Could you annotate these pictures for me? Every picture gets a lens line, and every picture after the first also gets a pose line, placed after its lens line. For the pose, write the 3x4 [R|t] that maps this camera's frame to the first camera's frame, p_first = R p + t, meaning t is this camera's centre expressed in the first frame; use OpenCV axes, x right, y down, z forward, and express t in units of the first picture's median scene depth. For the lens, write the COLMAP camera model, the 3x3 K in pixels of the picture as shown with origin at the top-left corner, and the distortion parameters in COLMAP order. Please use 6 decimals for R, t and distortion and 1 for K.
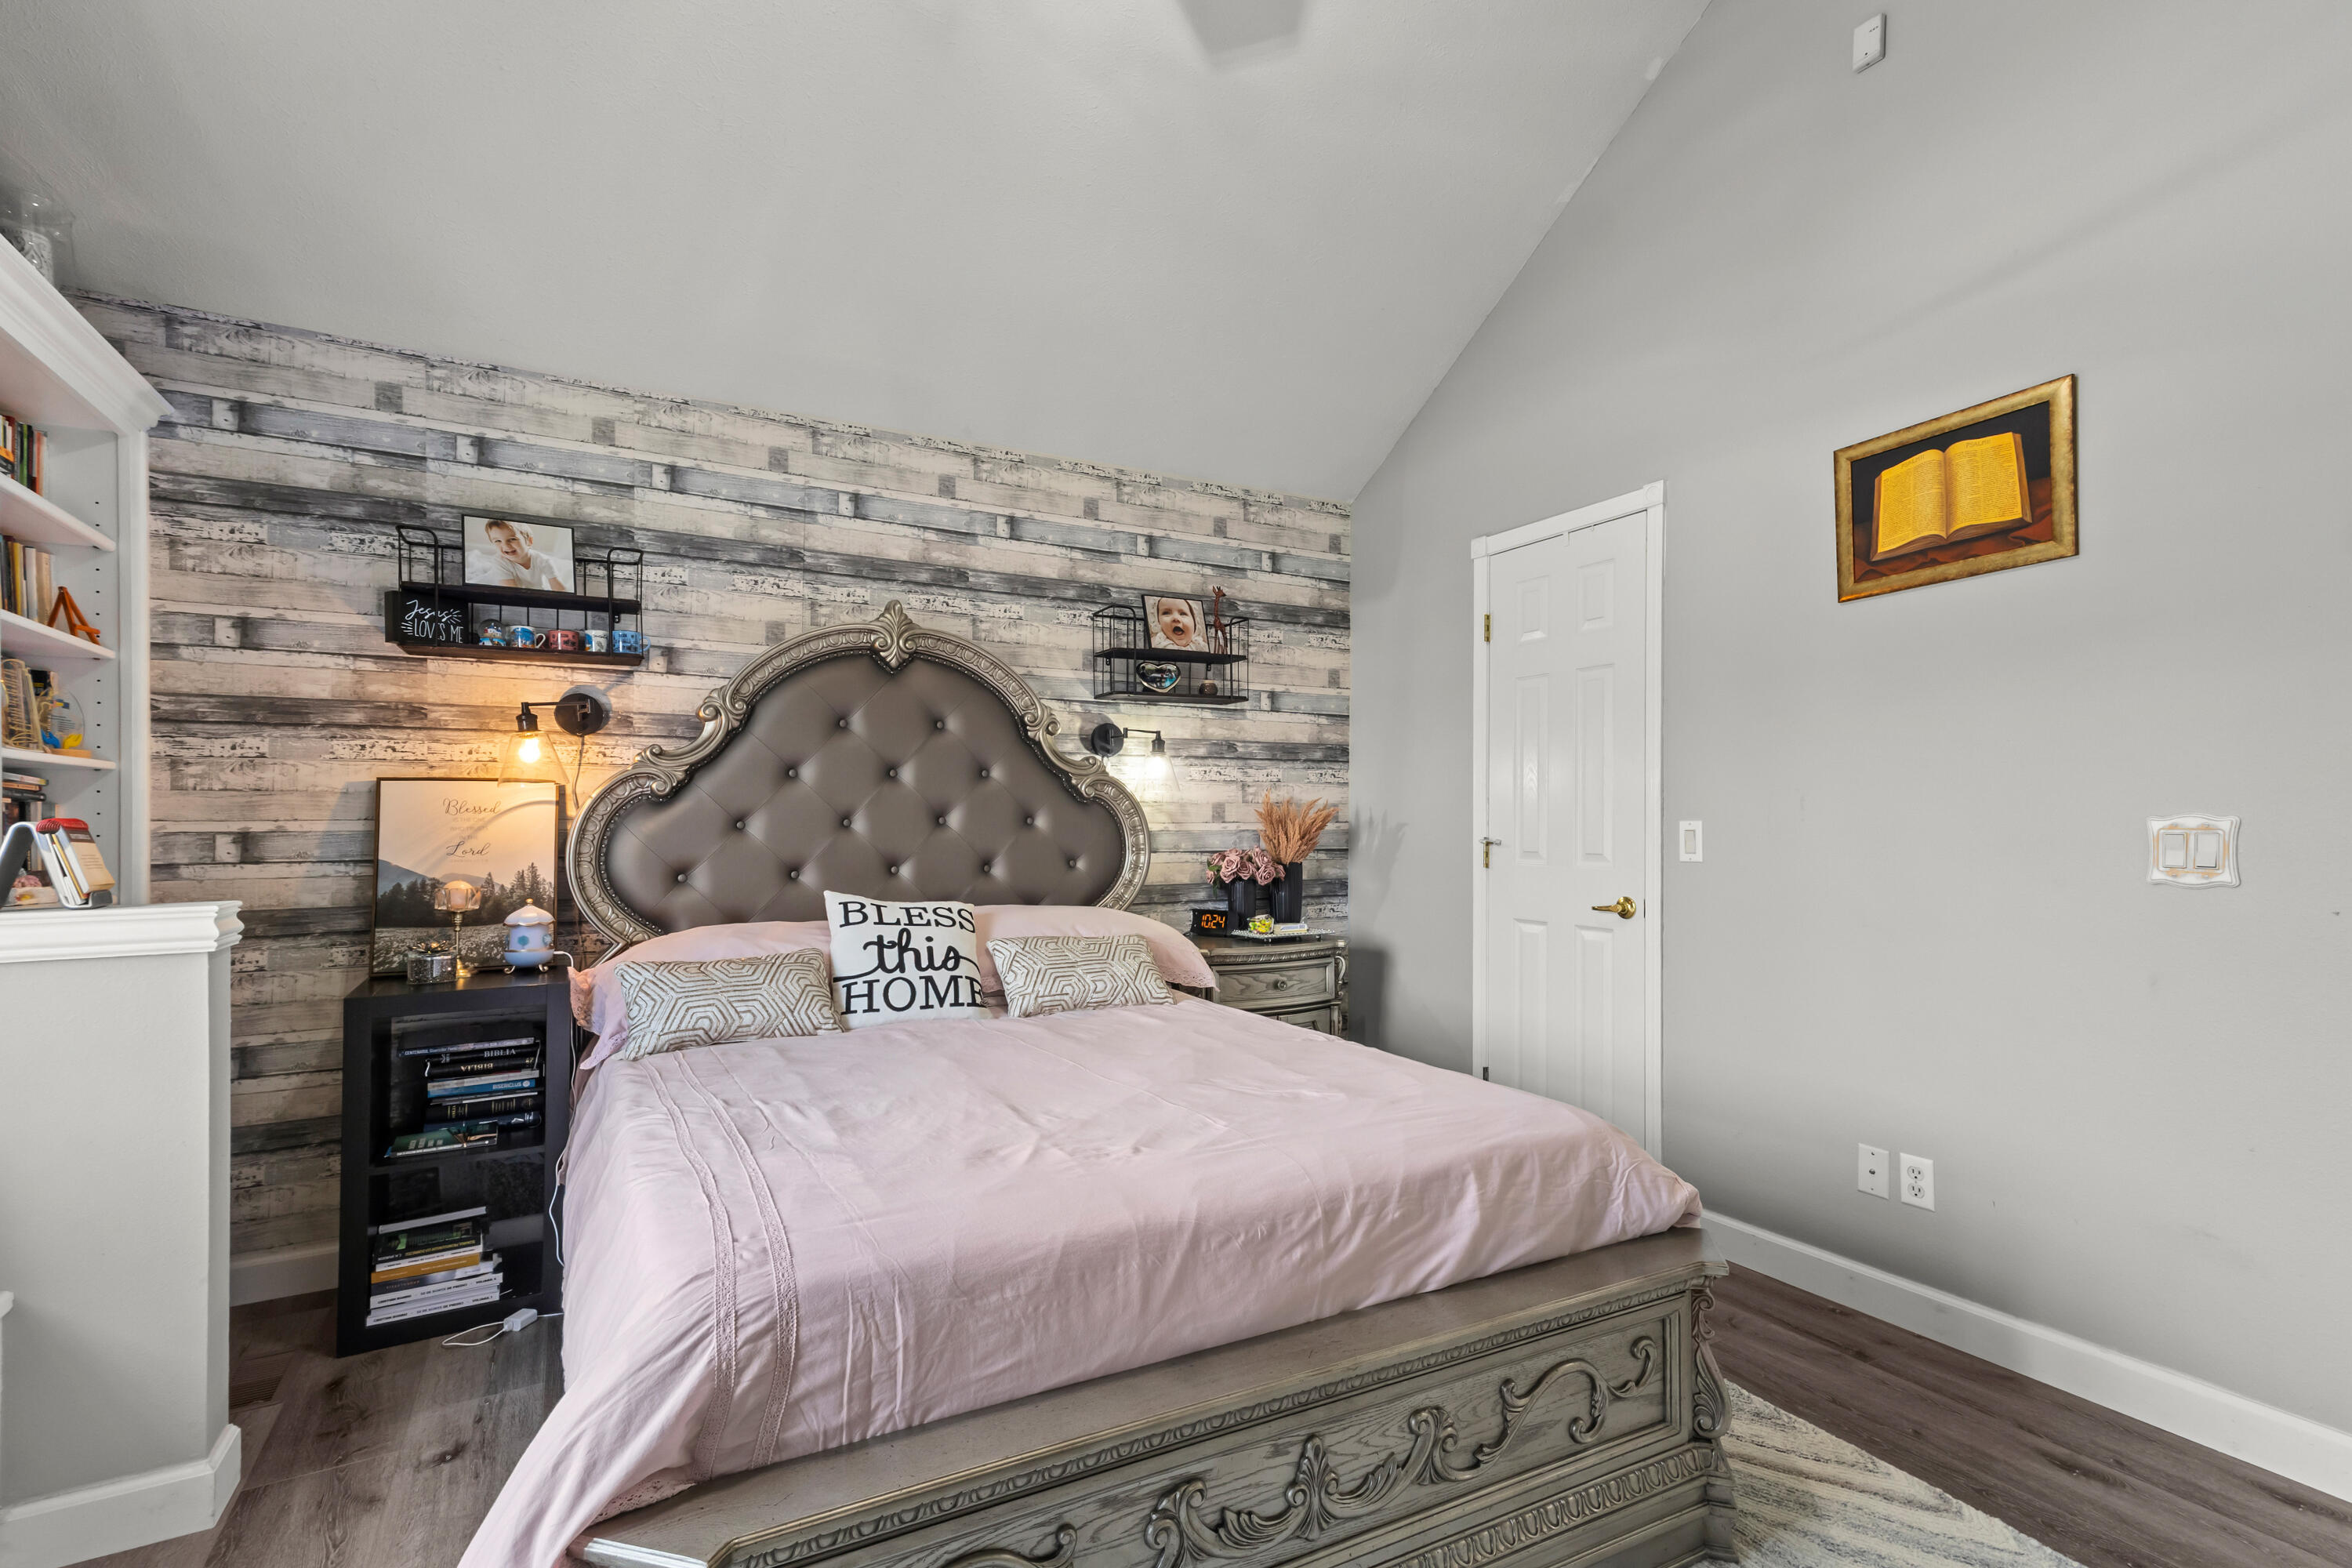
lens RADIAL K [[1094.1, 0, 1158.3], [0, 1094.1, 824.0], [0, 0, 1]] dist [0.020582, 0.000584]
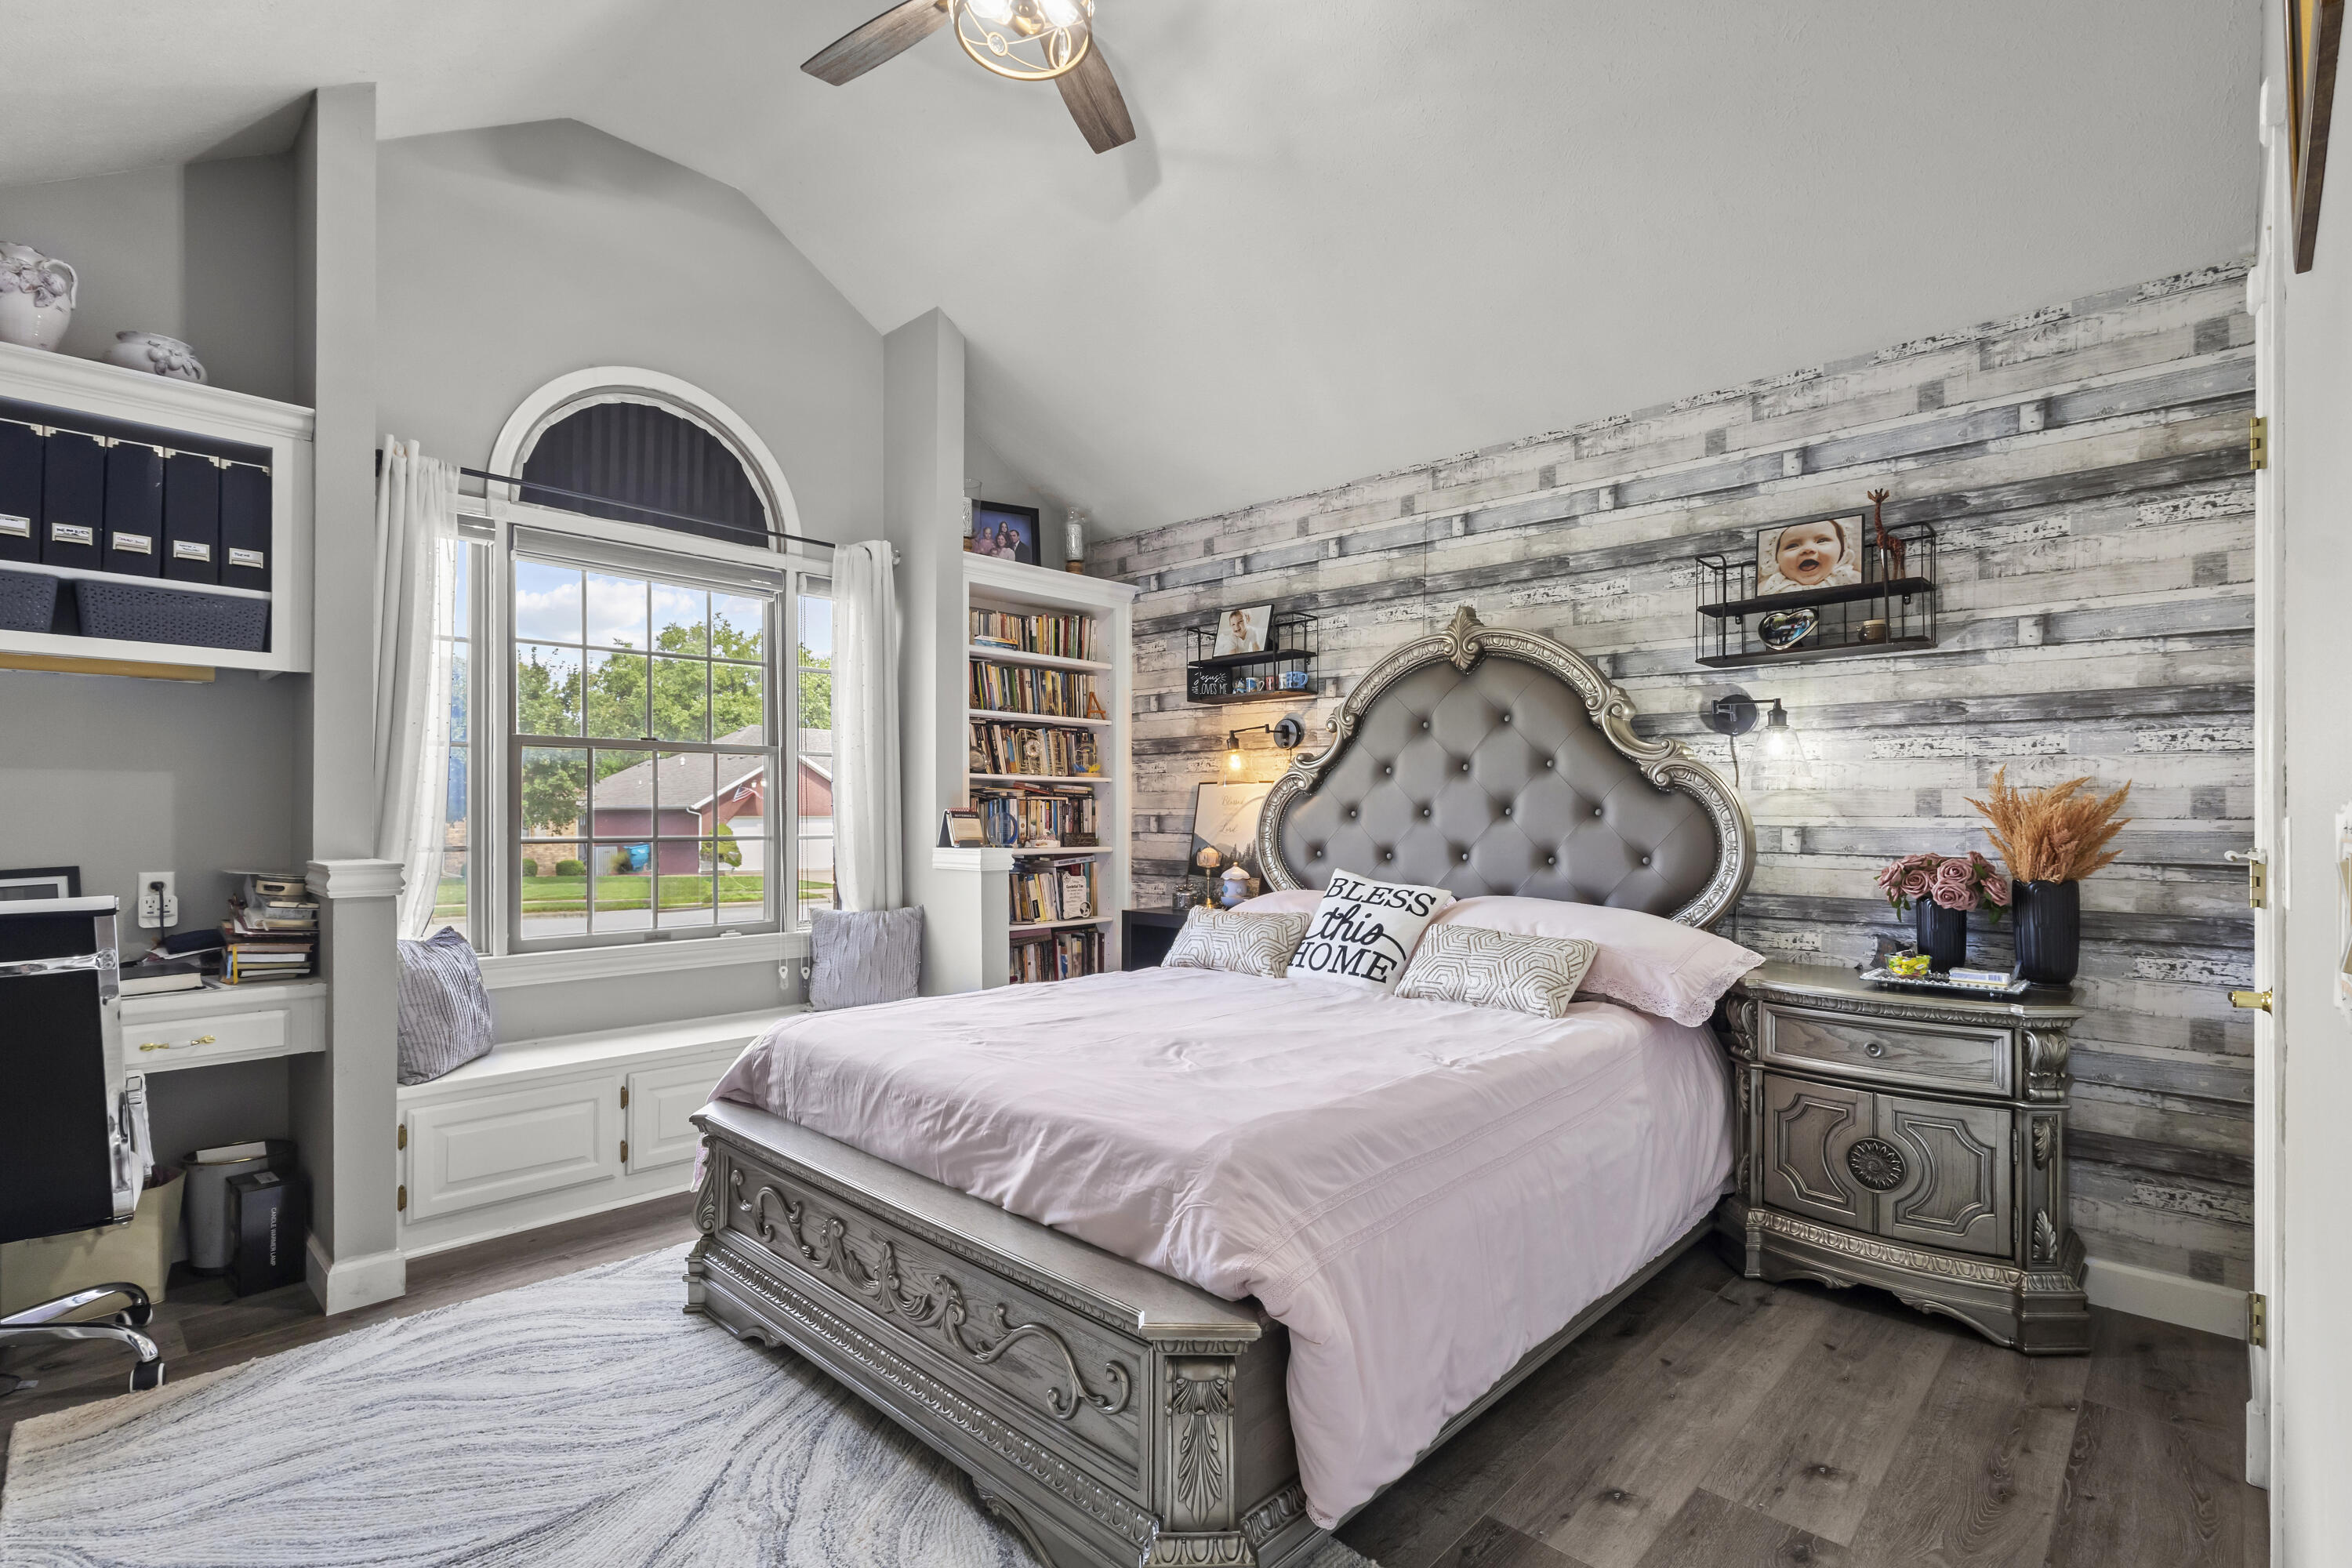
lens RADIAL K [[1094.1, 0, 1175.5], [0, 1094.1, 795.6], [0, 0, 1]] dist [0.020582, 0.000584]
pose [[0.323981, -0.009048, -0.946020, 0.637967], [-0.009221, 0.999877, -0.012721, -0.001774], [0.946019, 0.012844, 0.323858, 0.355257]]
